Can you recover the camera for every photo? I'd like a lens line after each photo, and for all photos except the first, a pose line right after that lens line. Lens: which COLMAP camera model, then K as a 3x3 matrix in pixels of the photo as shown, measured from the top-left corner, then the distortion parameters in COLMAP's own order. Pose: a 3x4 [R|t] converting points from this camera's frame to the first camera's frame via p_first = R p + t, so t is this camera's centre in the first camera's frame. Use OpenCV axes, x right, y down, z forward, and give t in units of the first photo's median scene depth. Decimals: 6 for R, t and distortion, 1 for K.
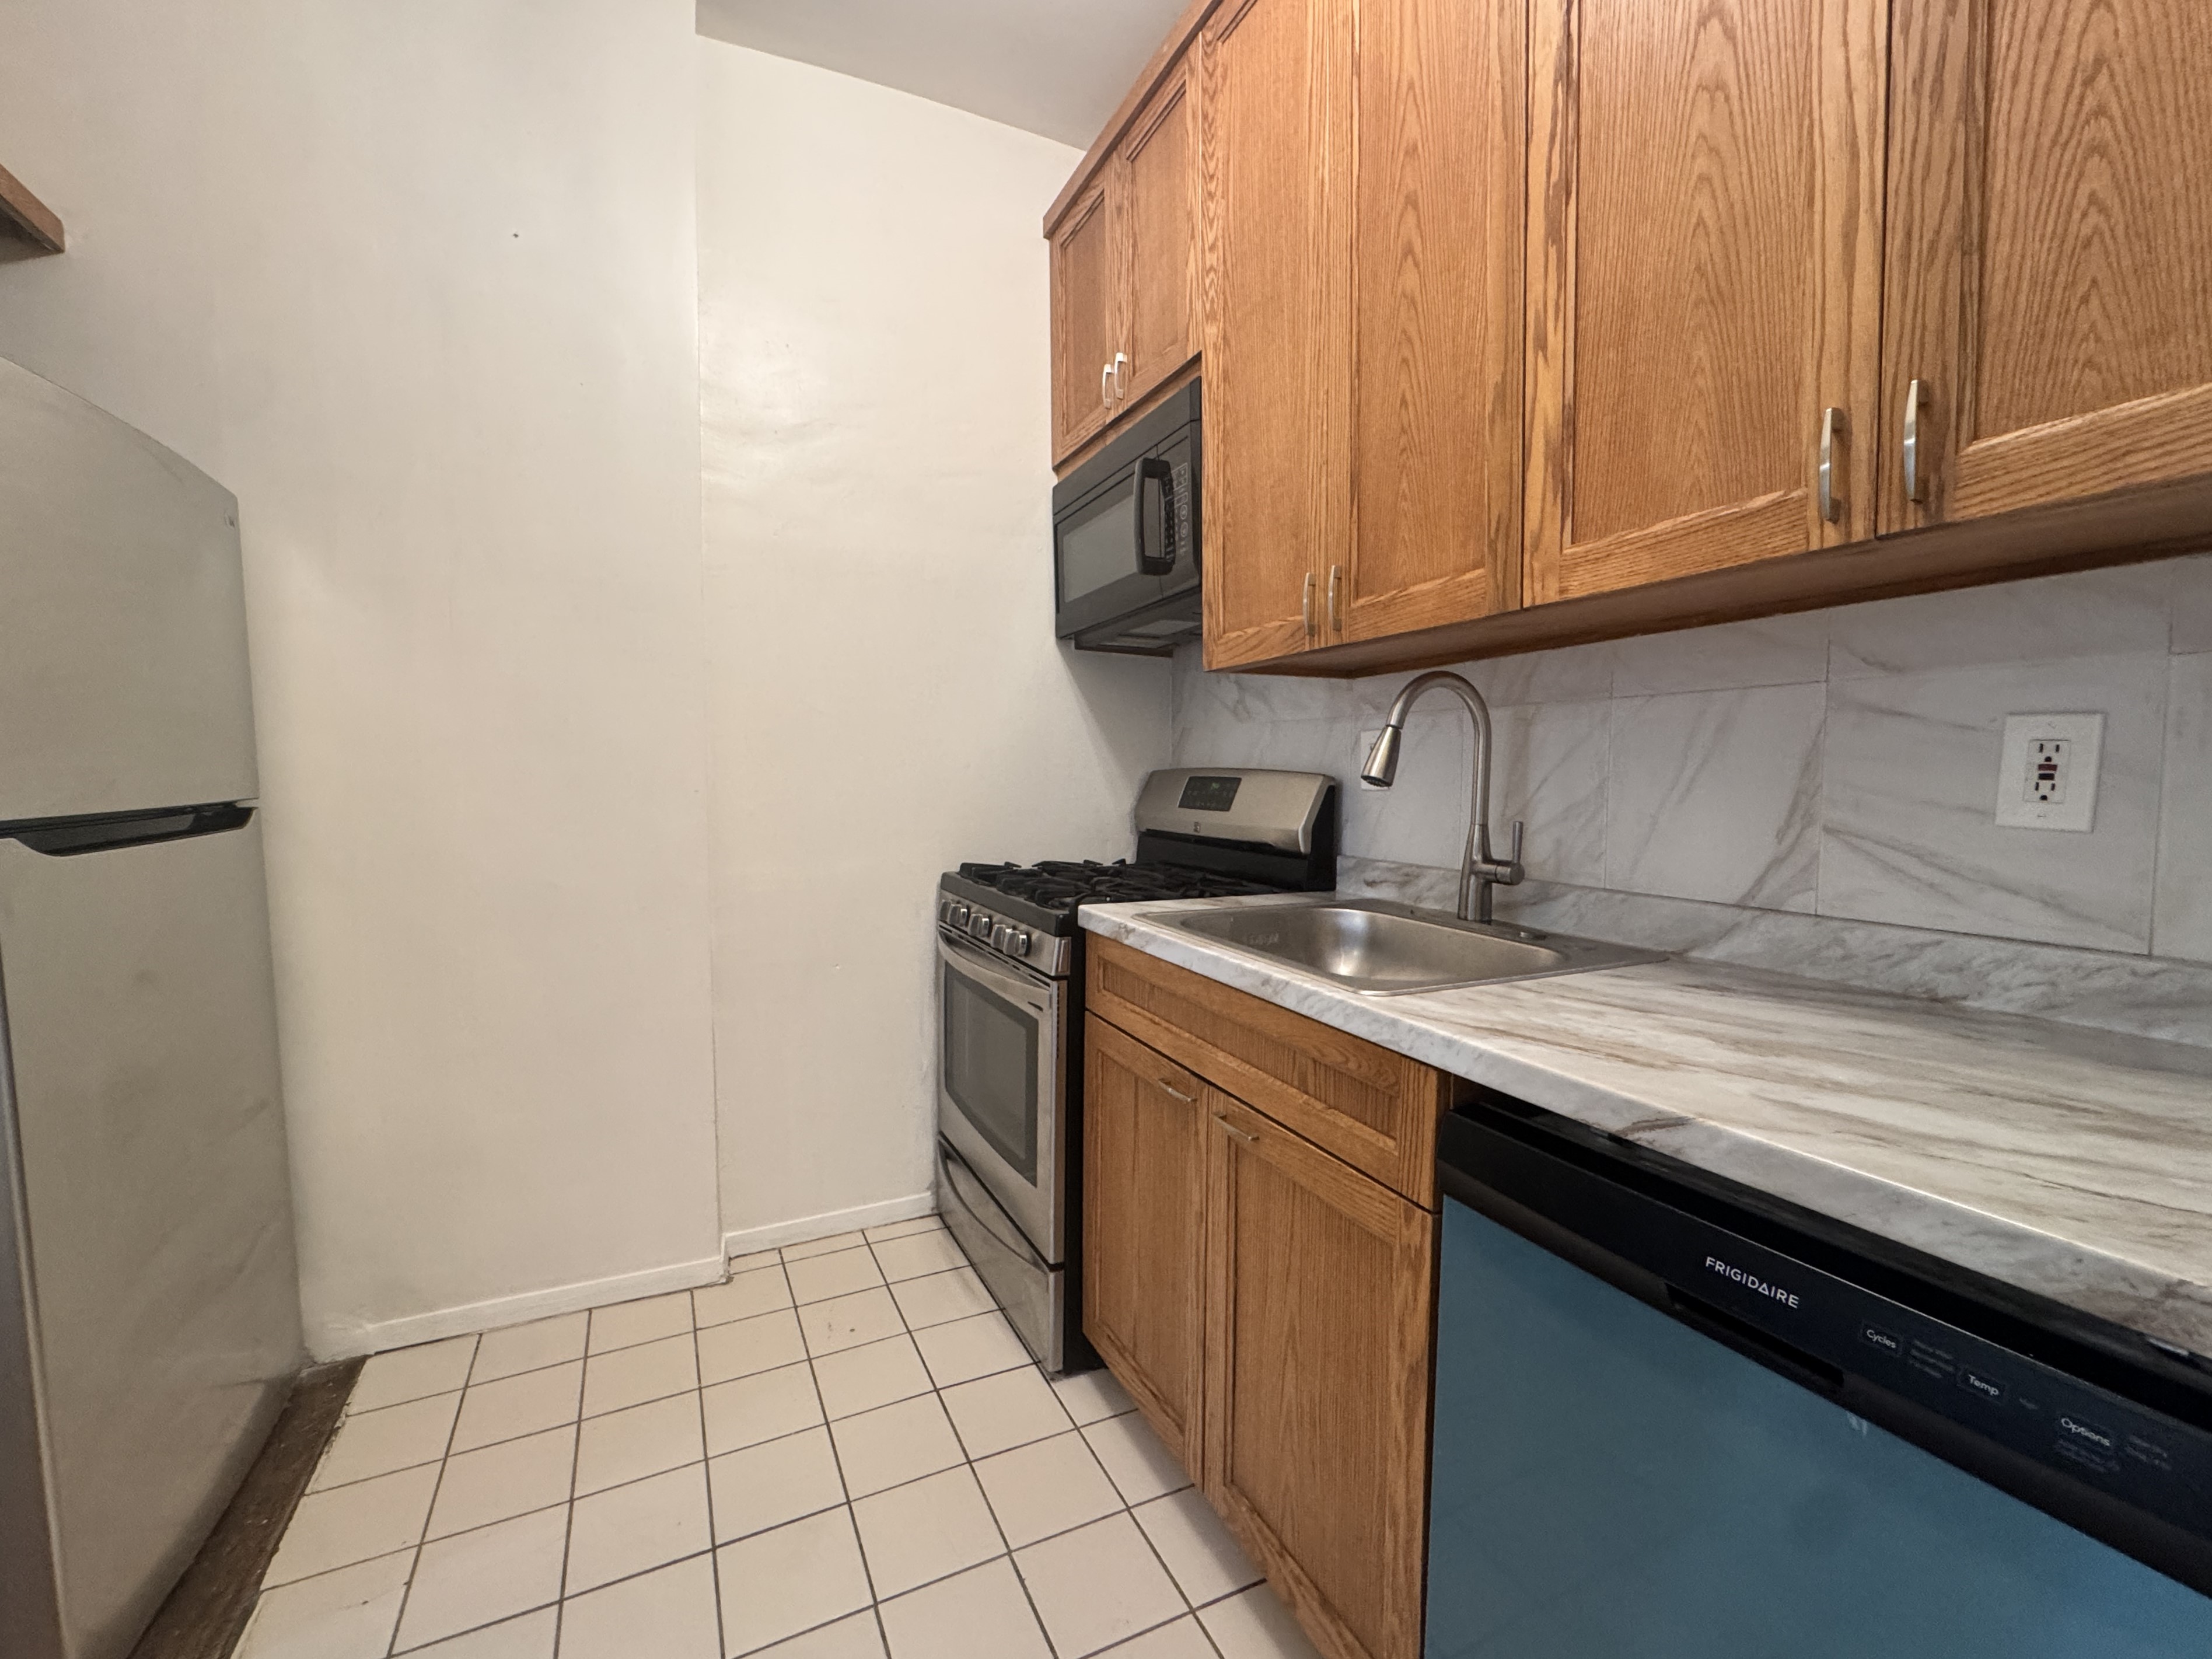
lens RADIAL K [[946.0, 0, 1106.0], [0, 946.0, 829.5], [0, 0, 1]] dist [-0.010965, 0.000147]
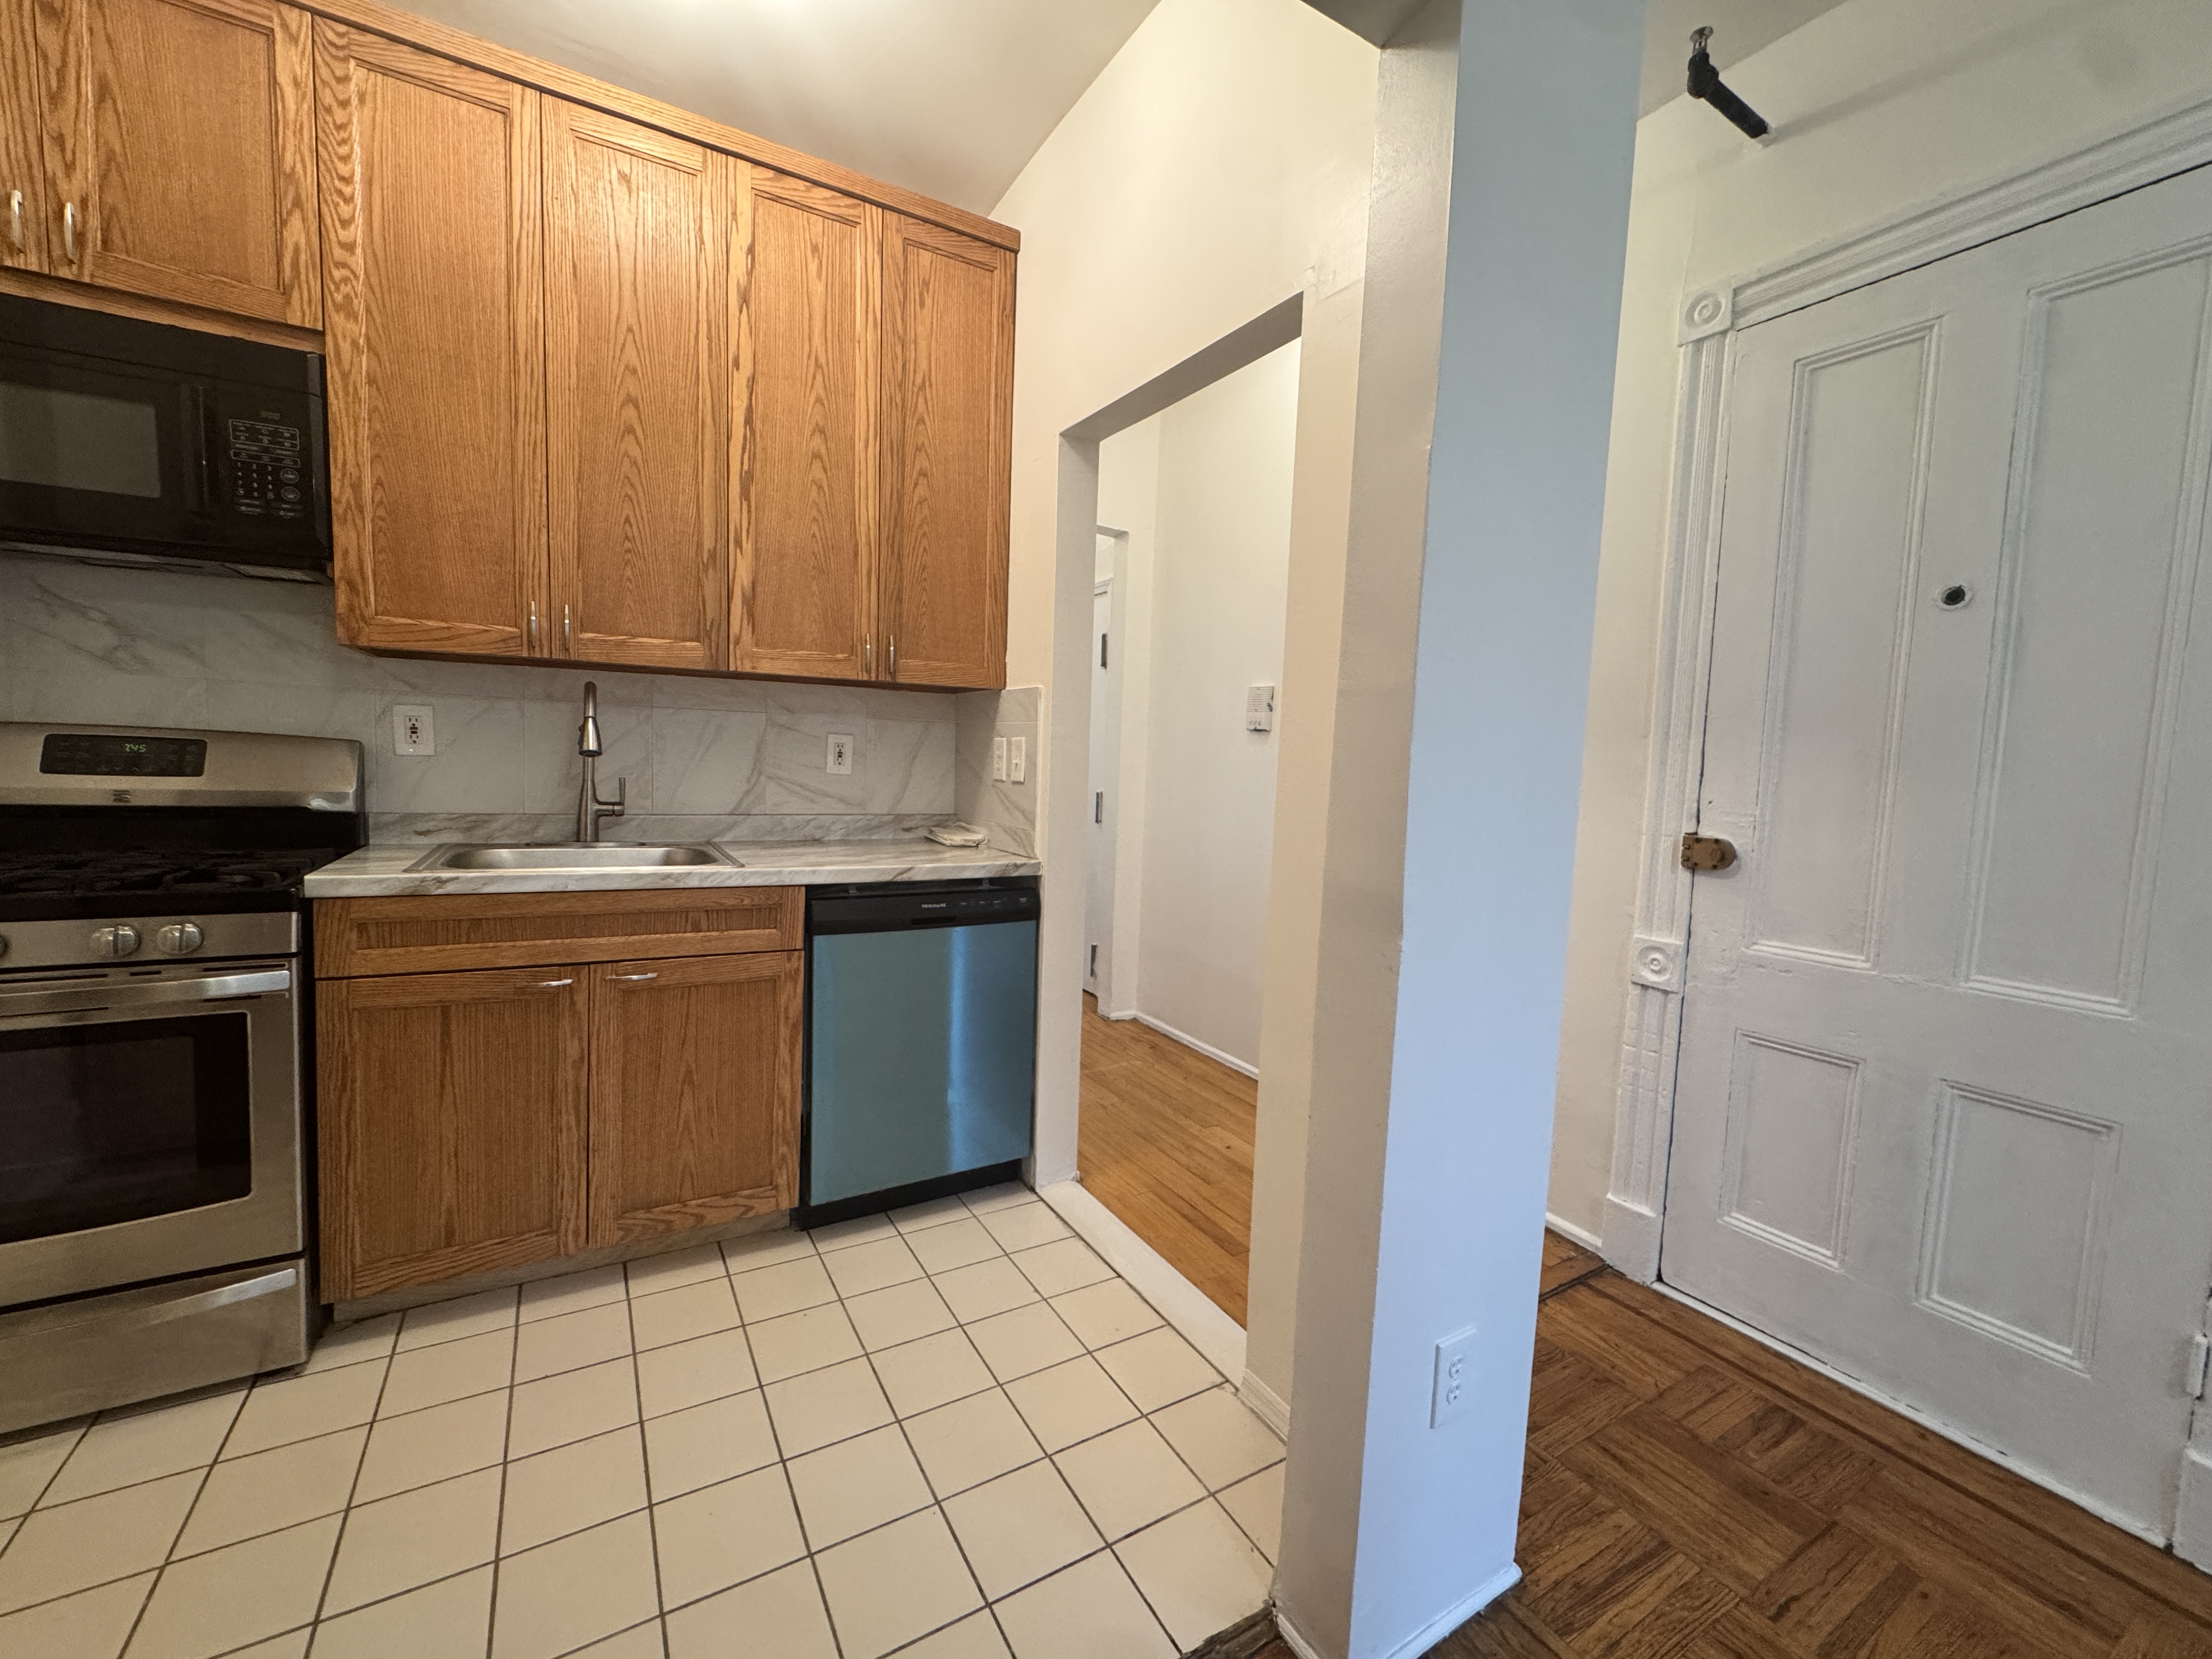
lens RADIAL K [[881.5, 0, 1099.8], [0, 881.5, 826.6], [0, 0, 1]] dist [-0.003885, 0.000475]
pose [[-0.098981, -0.082095, 0.991697, -1.519758], [0.021224, 0.996190, 0.084585, -0.045419], [-0.994863, 0.029420, -0.096861, 0.404982]]
